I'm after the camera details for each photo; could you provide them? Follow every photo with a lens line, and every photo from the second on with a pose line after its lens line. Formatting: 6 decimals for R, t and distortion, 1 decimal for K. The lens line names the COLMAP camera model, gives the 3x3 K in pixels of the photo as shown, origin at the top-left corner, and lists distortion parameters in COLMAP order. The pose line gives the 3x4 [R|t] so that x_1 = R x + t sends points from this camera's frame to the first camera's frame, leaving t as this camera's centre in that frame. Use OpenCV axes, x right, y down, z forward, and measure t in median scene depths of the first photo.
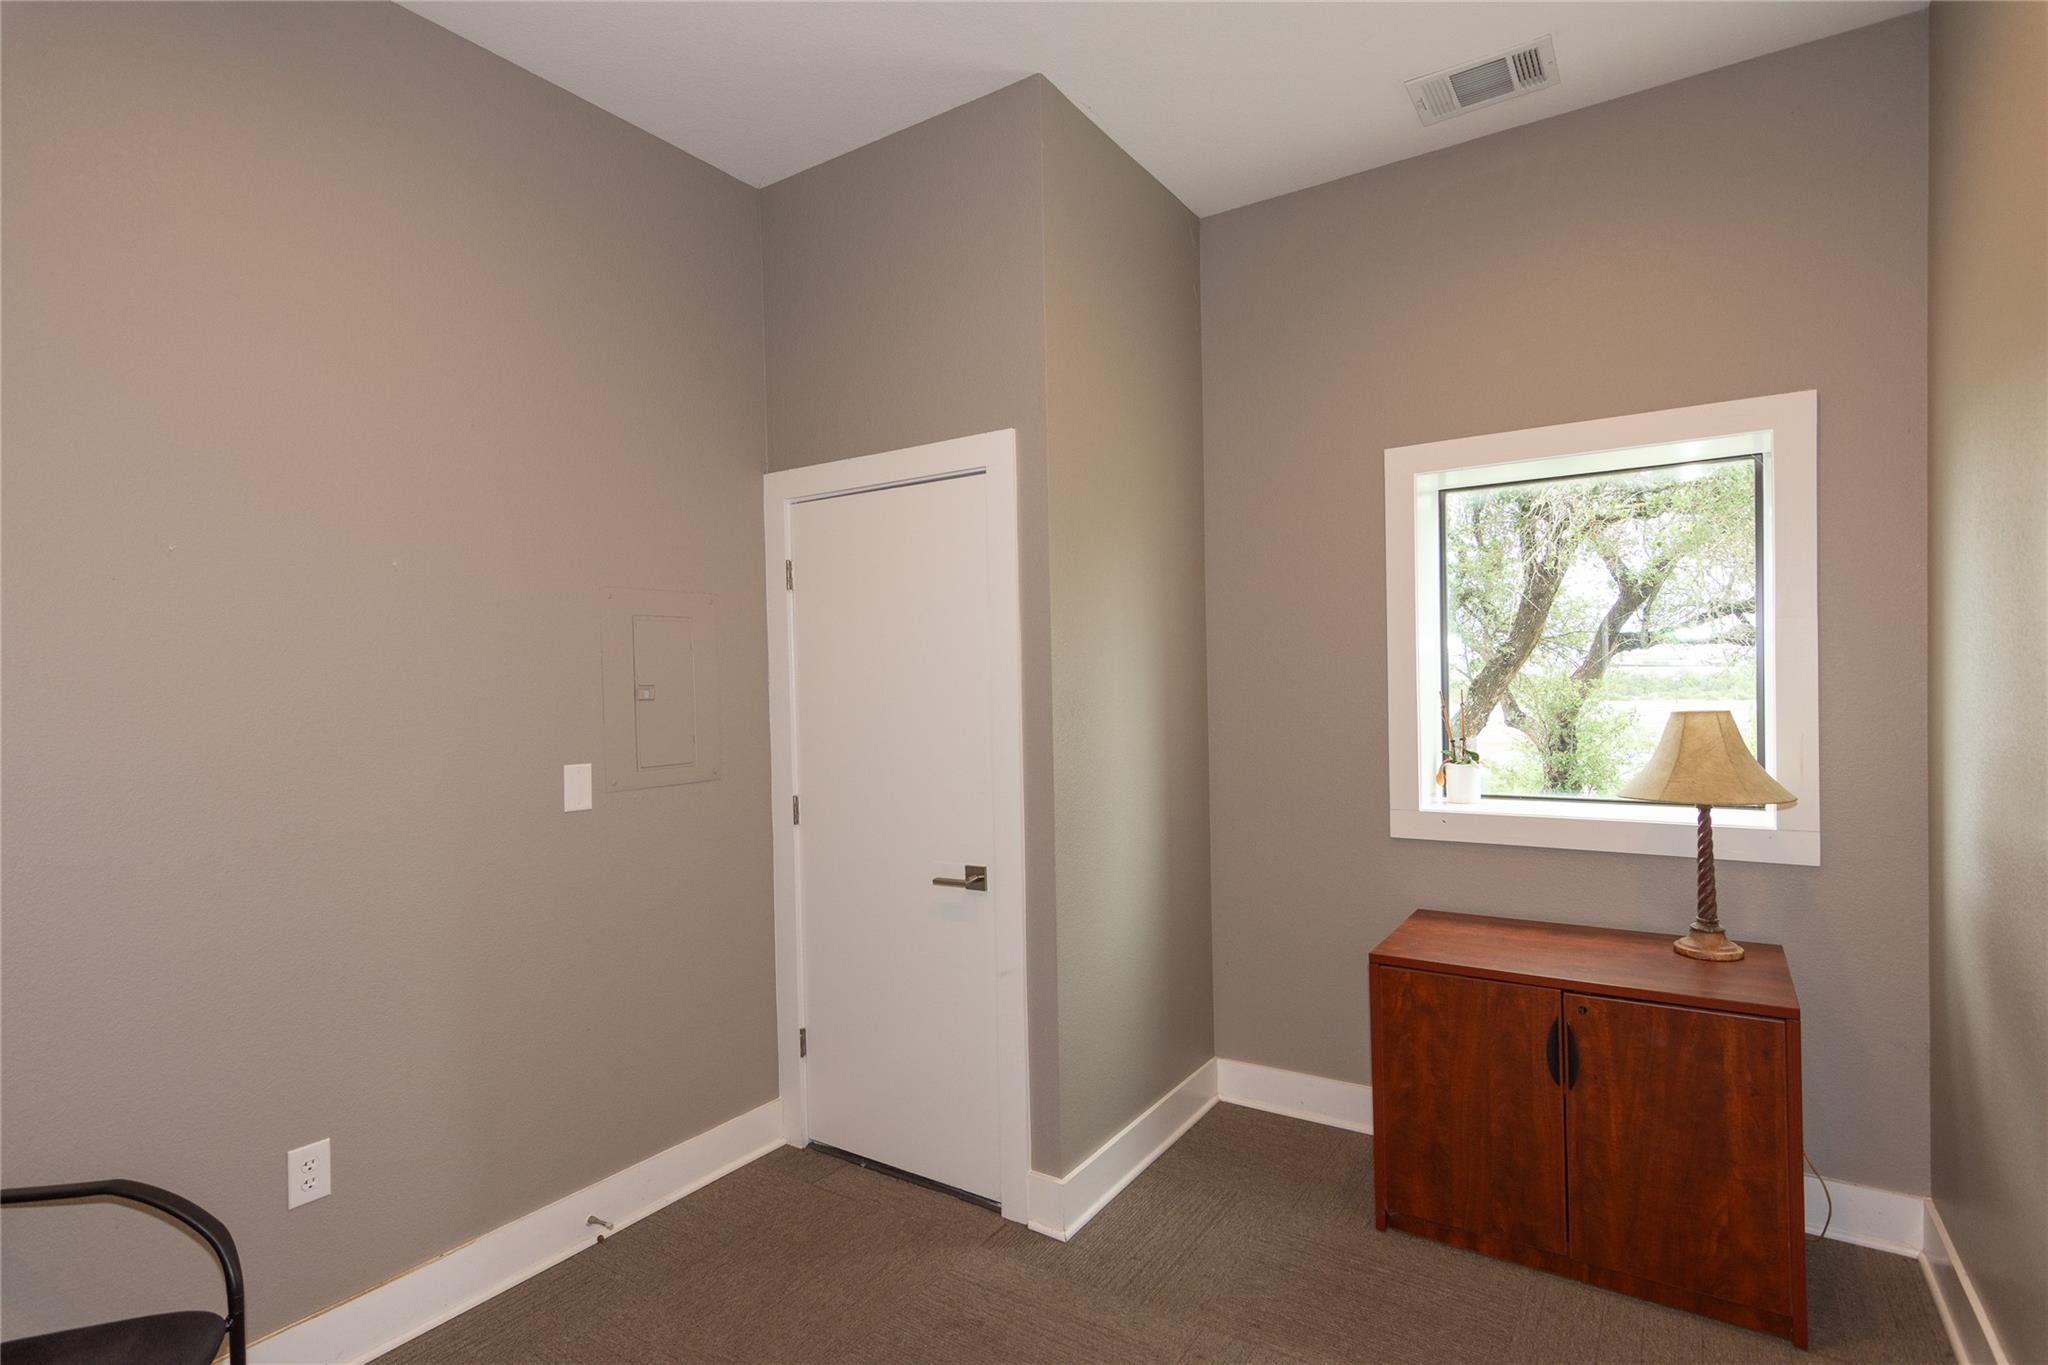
lens RADIAL K [[1008.7, 0, 1028.0], [0, 1008.7, 685.7], [0, 0, 1]] dist [0.006145, 0.004152]
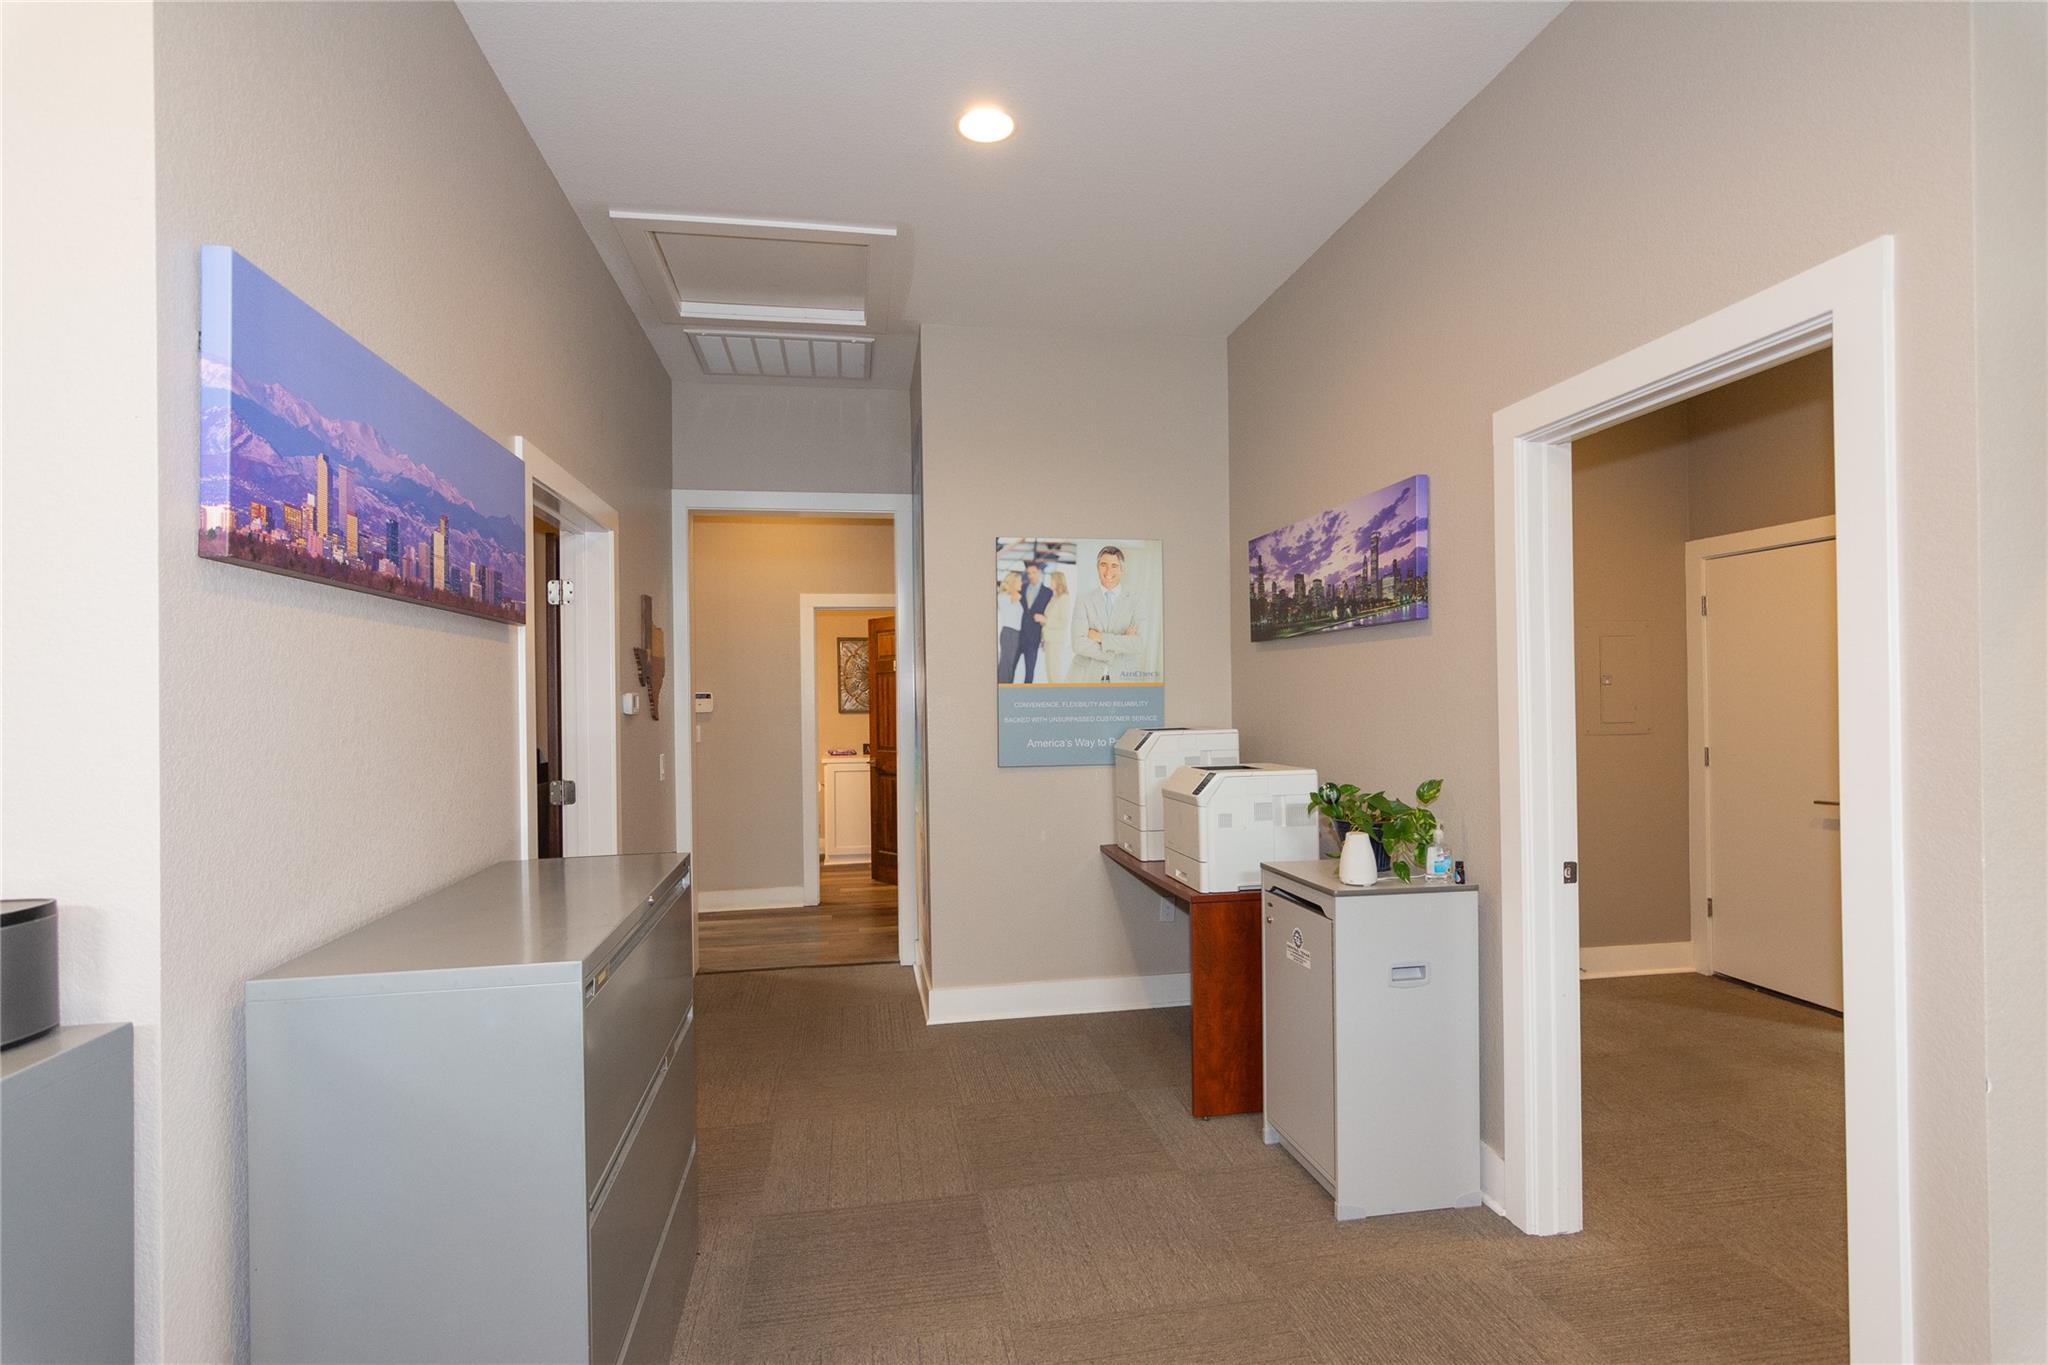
lens RADIAL K [[1008.7, 0, 1034.1], [0, 1008.7, 682.0], [0, 0, 1]] dist [0.006145, 0.004152]
pose [[0.686197, 0.013860, -0.727284, 0.190650], [-0.007215, 0.999899, 0.012248, -0.003790], [0.727380, -0.003157, 0.686227, -0.818694]]
